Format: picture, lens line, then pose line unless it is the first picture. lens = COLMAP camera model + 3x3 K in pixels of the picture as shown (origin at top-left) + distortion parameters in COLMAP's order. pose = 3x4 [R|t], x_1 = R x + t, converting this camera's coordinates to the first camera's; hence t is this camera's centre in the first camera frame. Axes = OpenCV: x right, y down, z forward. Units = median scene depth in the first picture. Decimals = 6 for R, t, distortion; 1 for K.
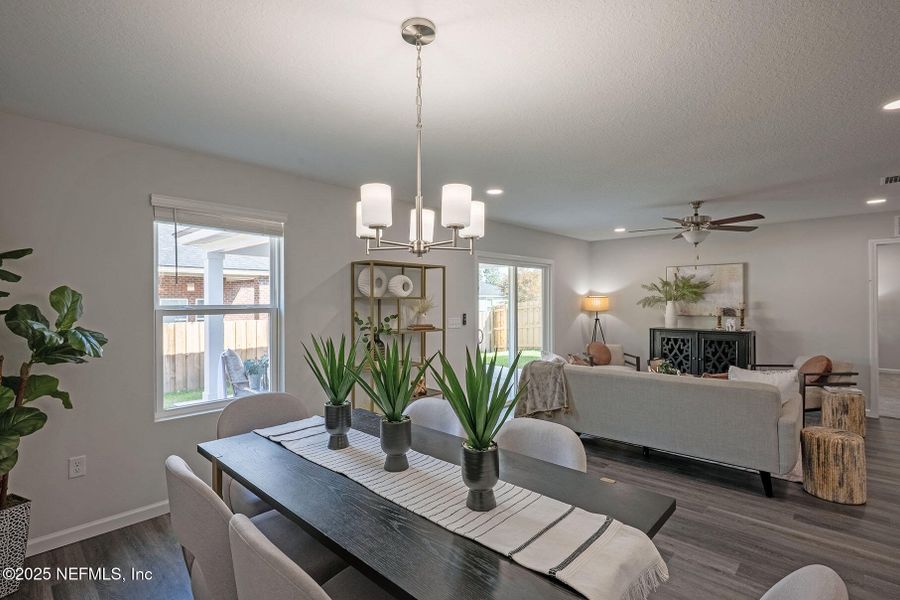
lens RADIAL K [[425.5, 0, 450.7], [0, 425.5, 299.2], [0, 0, 1]] dist [0.000317, 0.000560]
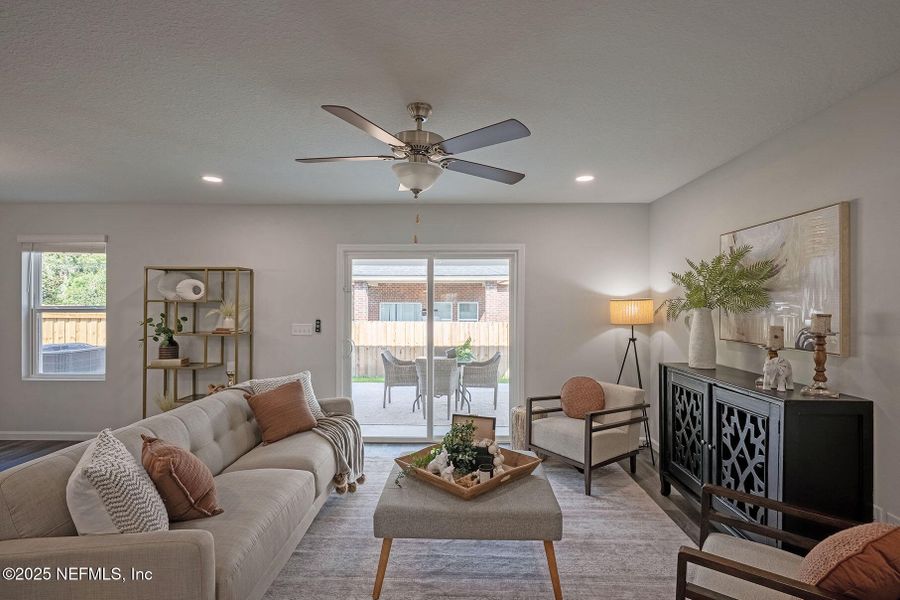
lens RADIAL K [[436.1, 0, 453.8], [0, 436.1, 301.7], [0, 0, 1]] dist [-0.000161, 0.000693]
pose [[0.668880, 0.001229, -0.743369, 0.735997], [-0.003335, 0.999994, -0.001347, -0.001369], [0.743363, 0.003380, 0.668880, 0.519728]]
